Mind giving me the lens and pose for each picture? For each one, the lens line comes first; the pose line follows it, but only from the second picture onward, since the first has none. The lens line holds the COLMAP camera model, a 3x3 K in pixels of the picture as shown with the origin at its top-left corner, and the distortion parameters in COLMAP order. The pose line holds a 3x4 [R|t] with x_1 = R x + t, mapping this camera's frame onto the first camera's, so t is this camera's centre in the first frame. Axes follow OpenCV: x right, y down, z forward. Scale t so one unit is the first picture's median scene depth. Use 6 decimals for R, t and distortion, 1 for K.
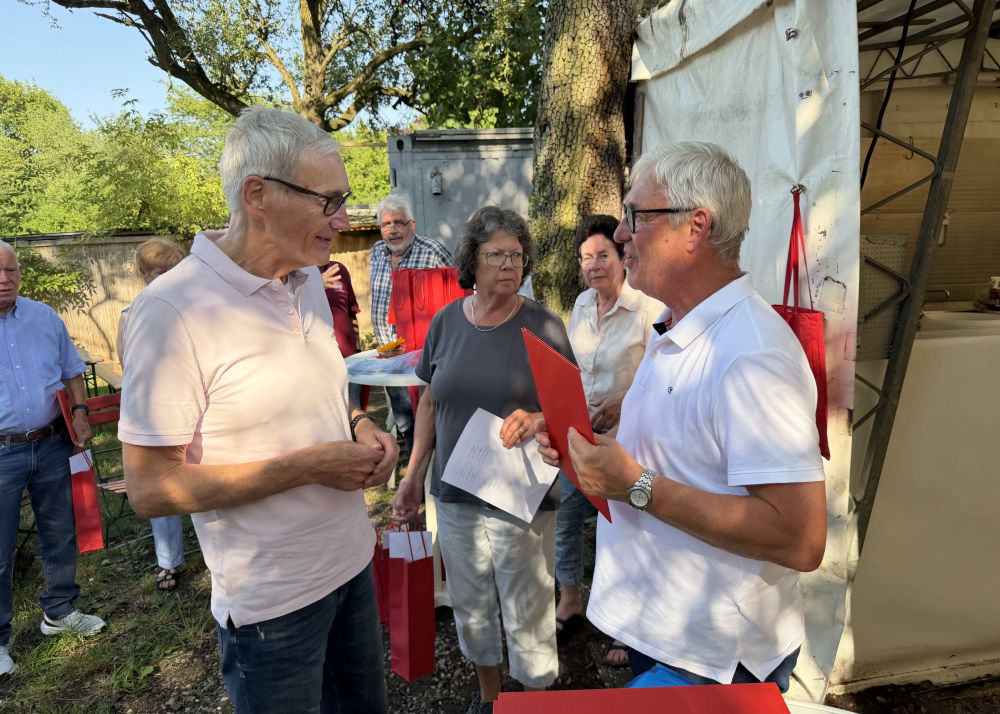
lens RADIAL K [[717.5, 0, 501.2], [0, 717.5, 359.1], [0, 0, 1]] dist [0.036310, -0.045796]
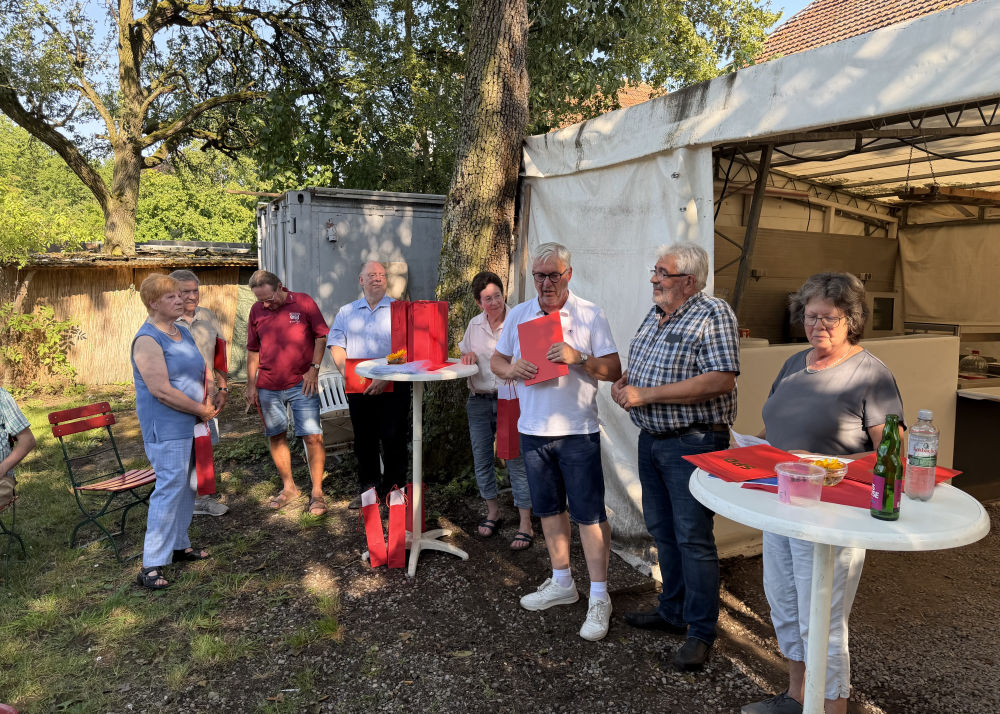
lens RADIAL K [[717.5, 0, 491.2], [0, 717.5, 352.0], [0, 0, 1]] dist [0.036310, -0.045796]
pose [[0.943723, 0.006906, 0.330664, -0.233496], [0.017028, 0.997441, -0.069430, 0.038844], [-0.330297, 0.071153, 0.941191, -0.189919]]
